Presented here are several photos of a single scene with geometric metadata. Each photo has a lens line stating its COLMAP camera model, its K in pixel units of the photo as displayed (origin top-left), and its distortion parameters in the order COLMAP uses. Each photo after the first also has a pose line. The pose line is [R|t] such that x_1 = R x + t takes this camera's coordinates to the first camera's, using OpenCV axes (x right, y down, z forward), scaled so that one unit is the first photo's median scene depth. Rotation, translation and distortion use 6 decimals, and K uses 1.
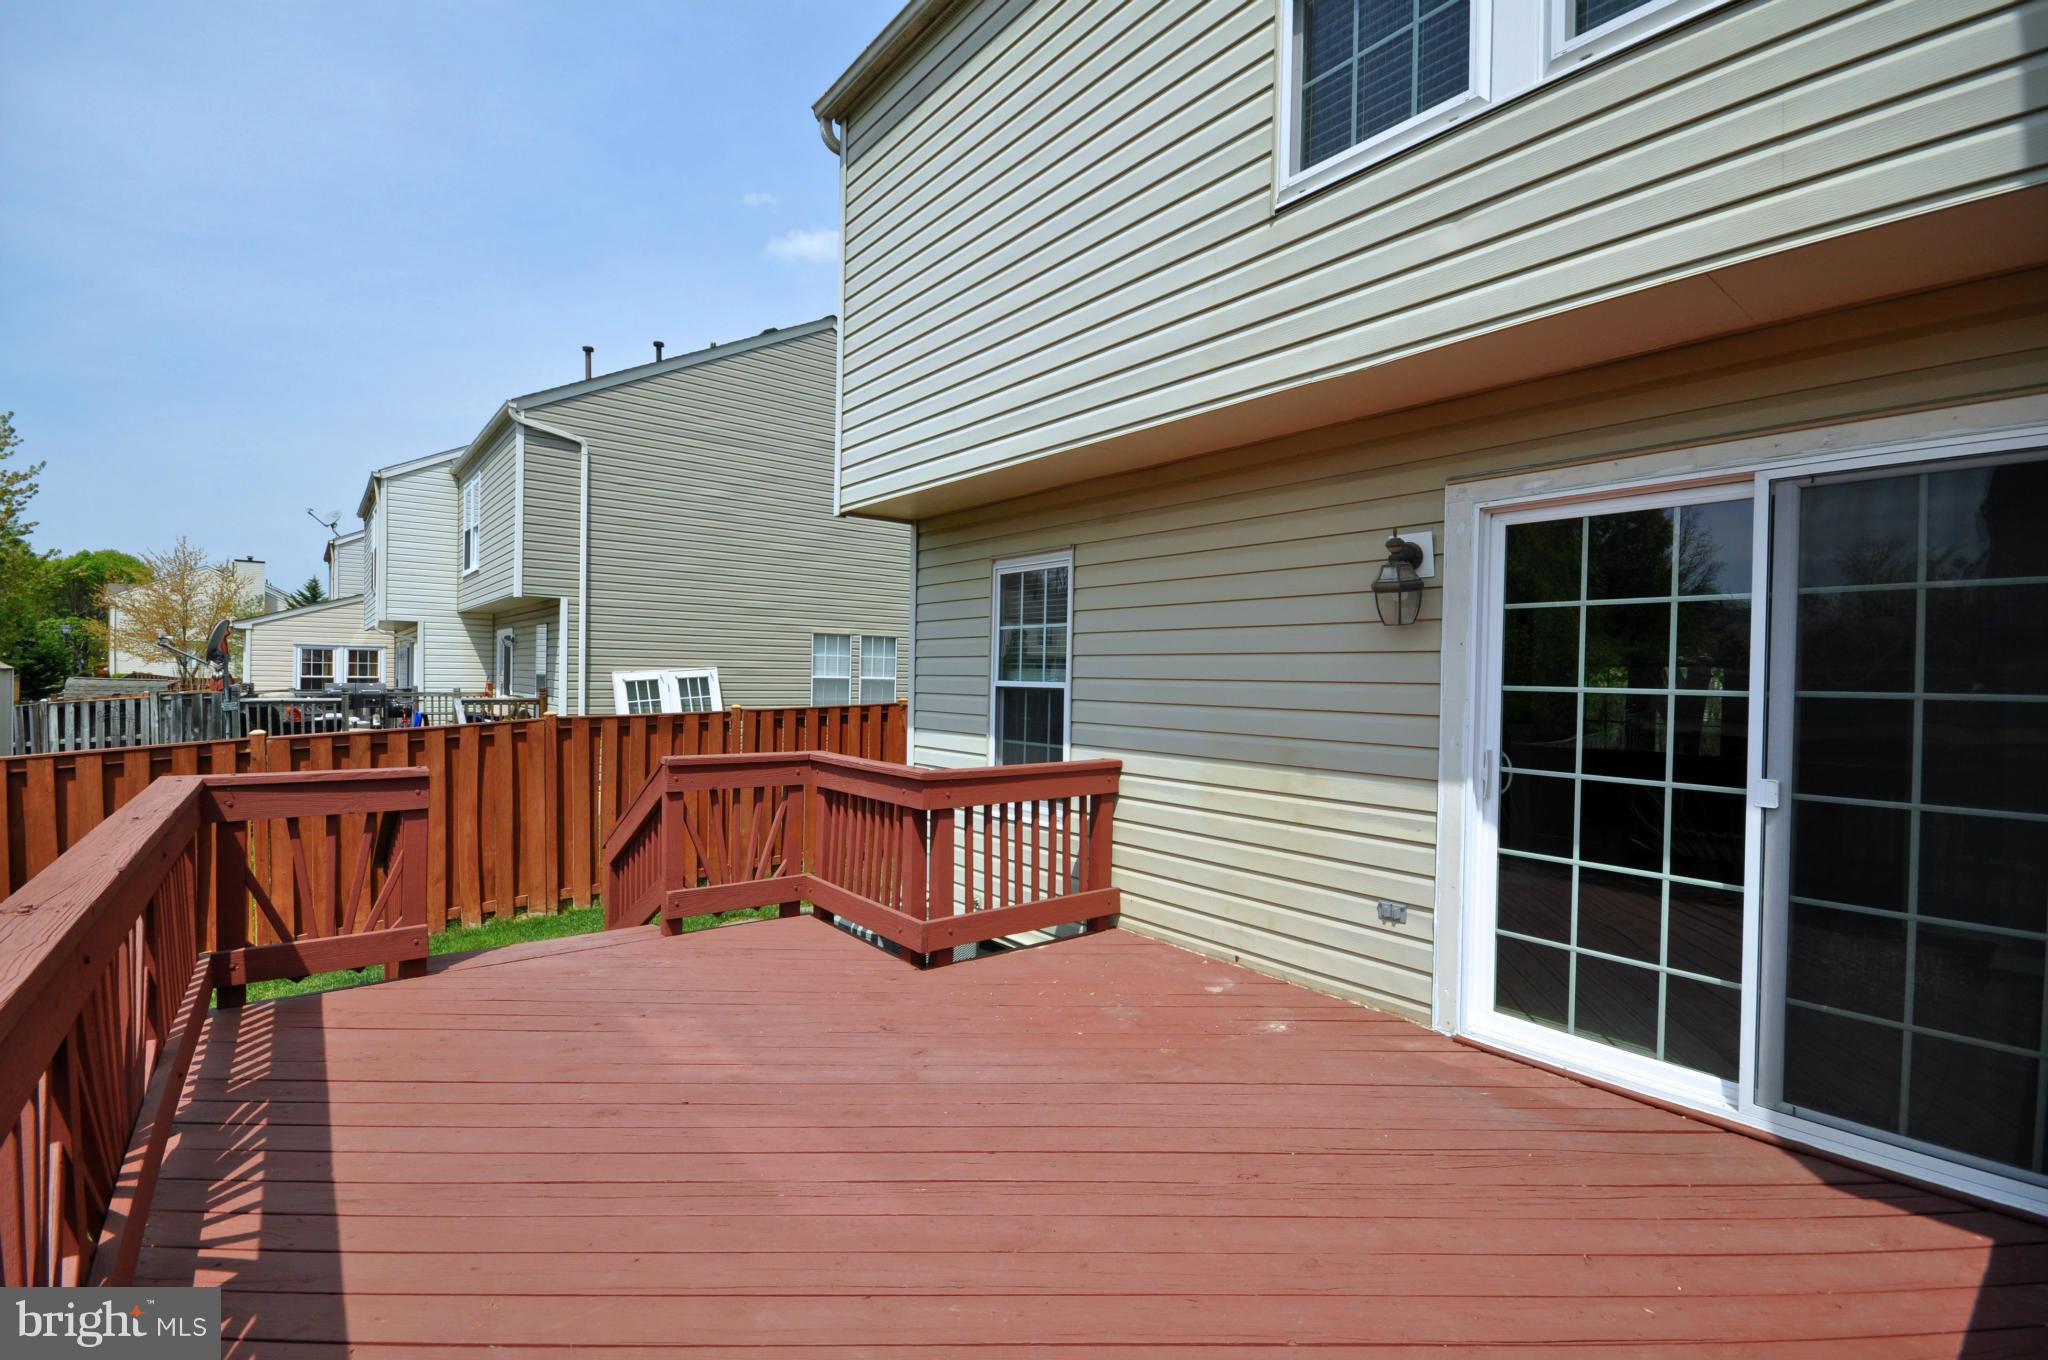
lens RADIAL K [[915.4, 0, 1029.2], [0, 915.4, 684.9], [0, 0, 1]] dist [-0.000599, -0.000261]
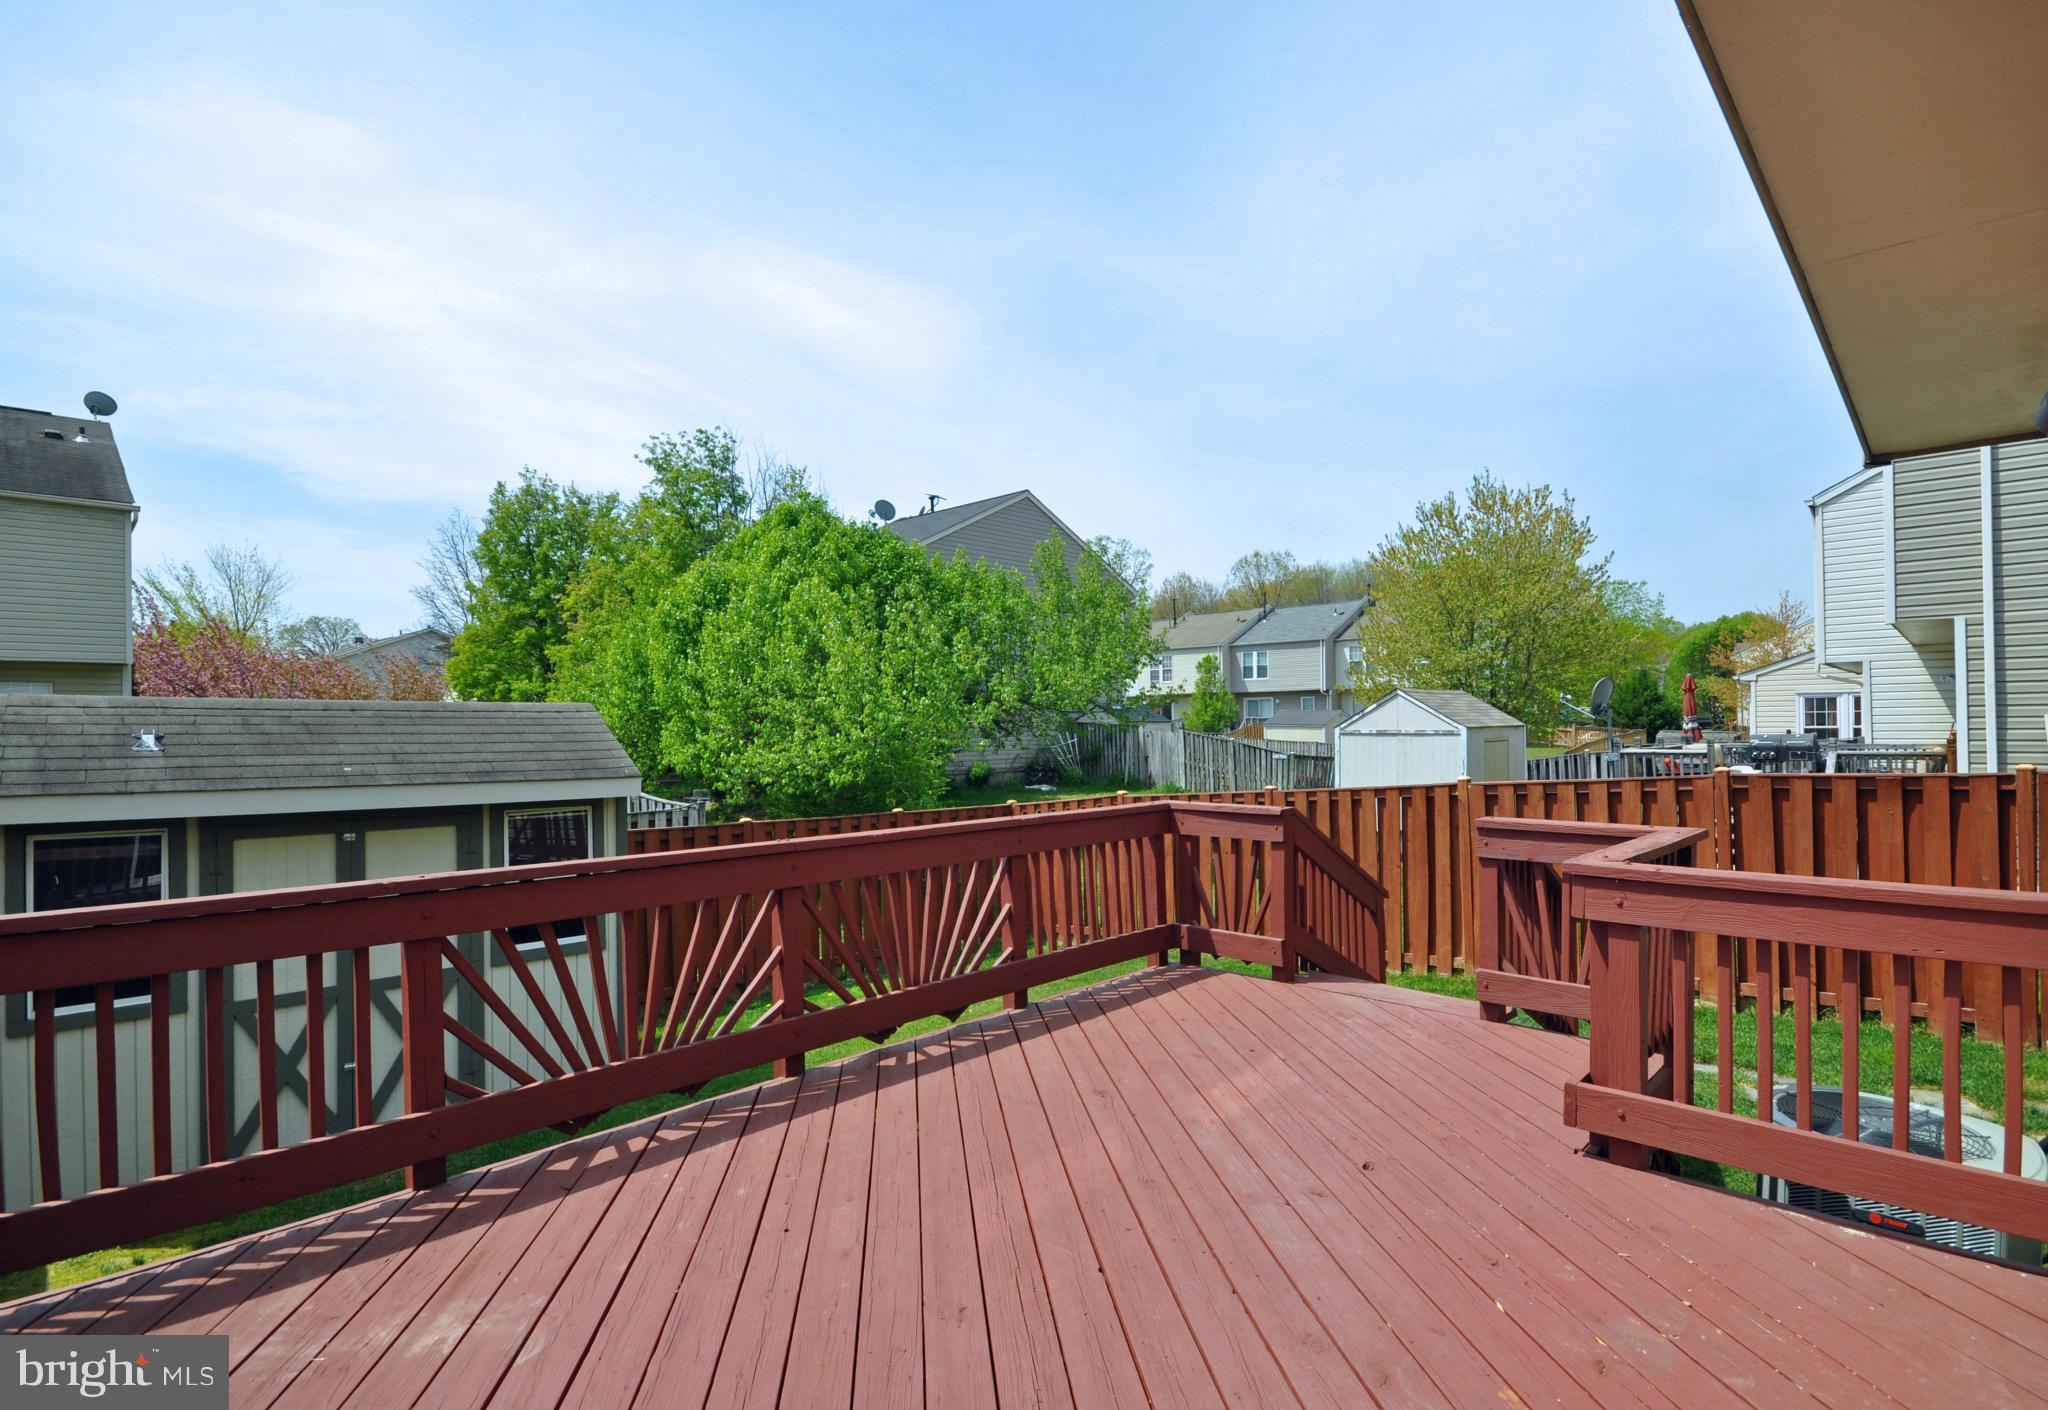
lens RADIAL K [[959.3, 0, 1024.0], [0, 959.3, 705.0], [0, 0, 1]] dist [0.000033, 0.000092]
pose [[0.140824, -0.041069, -0.989182, 0.250776], [0.009220, 0.999150, -0.040171, 0.000864], [0.989992, -0.003463, 0.141083, 0.225307]]
